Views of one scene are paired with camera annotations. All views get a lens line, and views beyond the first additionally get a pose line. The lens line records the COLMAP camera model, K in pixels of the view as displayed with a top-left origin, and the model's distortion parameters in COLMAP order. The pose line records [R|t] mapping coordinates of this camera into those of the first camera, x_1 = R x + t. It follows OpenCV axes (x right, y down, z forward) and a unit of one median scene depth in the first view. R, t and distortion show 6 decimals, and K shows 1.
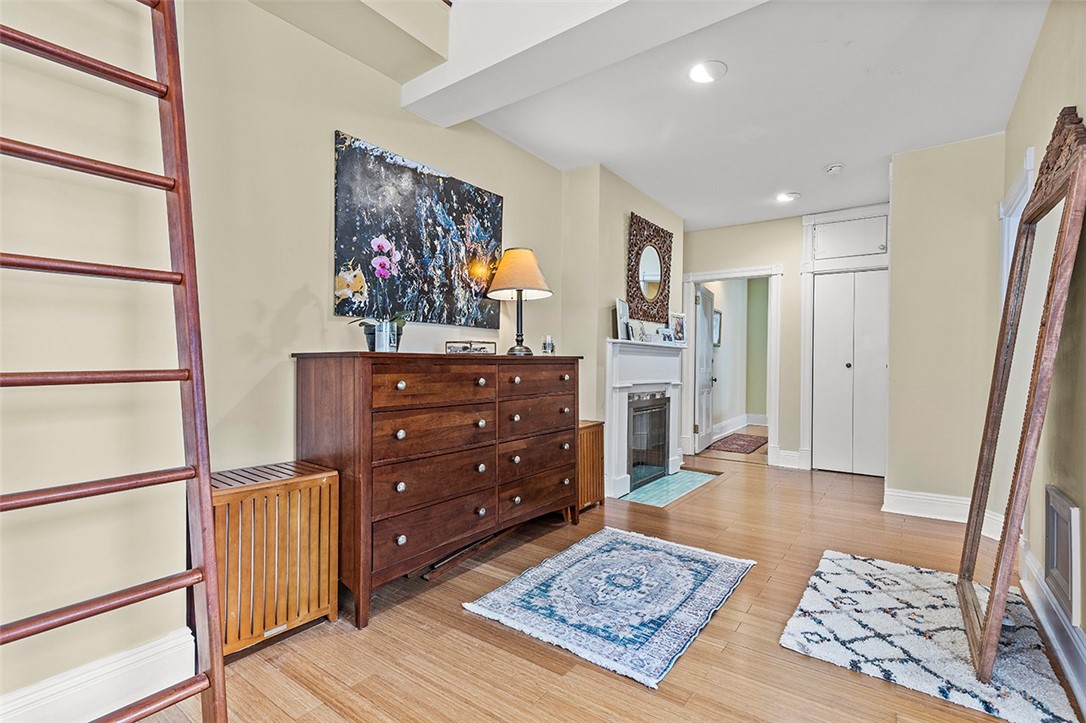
lens RADIAL K [[495.6, 0, 544.7], [0, 495.6, 370.4], [0, 0, 1]] dist [0.010008, -0.003047]
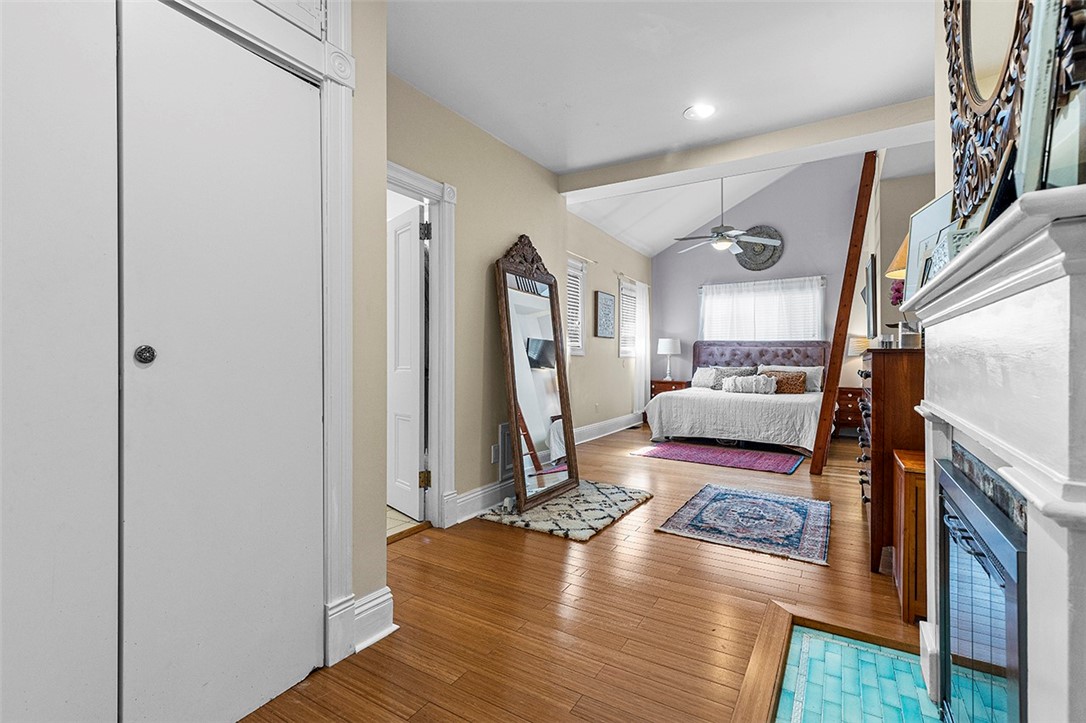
lens RADIAL K [[495.6, 0, 547.6], [0, 495.6, 352.1], [0, 0, 1]] dist [0.010008, -0.003047]
pose [[-0.995702, -0.013465, -0.091630, 0.725348], [-0.013540, 0.999908, 0.000193, -0.018729], [0.091619, 0.001433, -0.995793, 1.968785]]
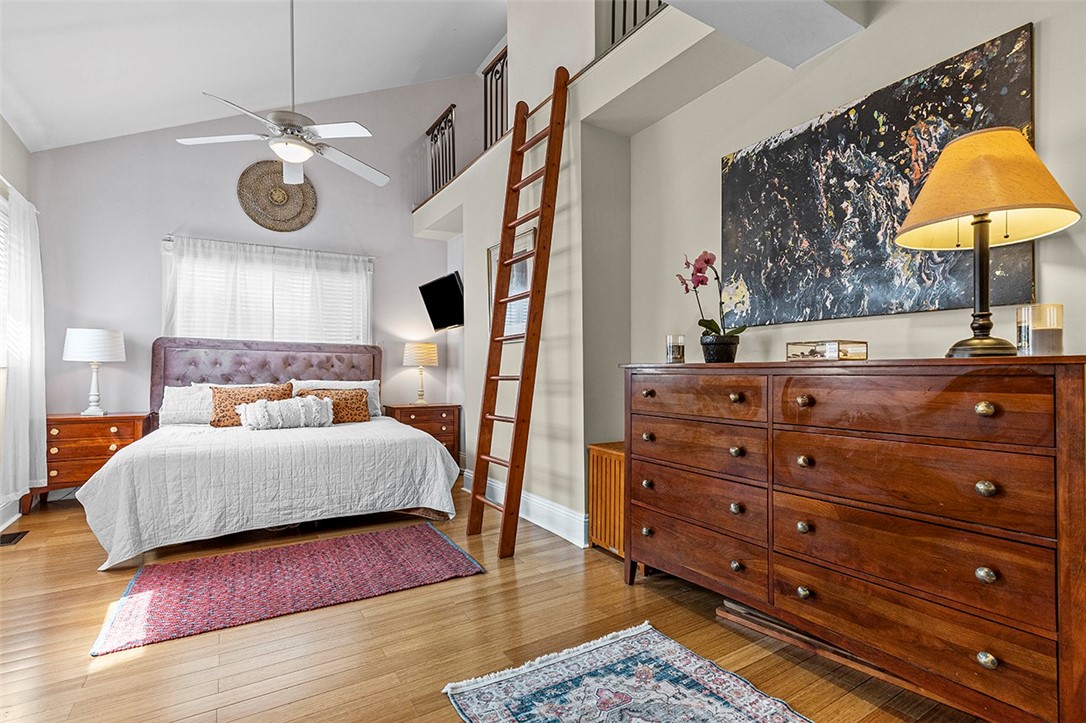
lens RADIAL K [[495.6, 0, 537.6], [0, 495.6, 376.0], [0, 0, 1]] dist [0.010008, -0.003047]
pose [[-0.362146, 0.003860, -0.932113, 0.623502], [-0.017379, 0.999790, 0.010893, -0.011852], [0.931959, 0.020144, -0.362003, 0.871319]]
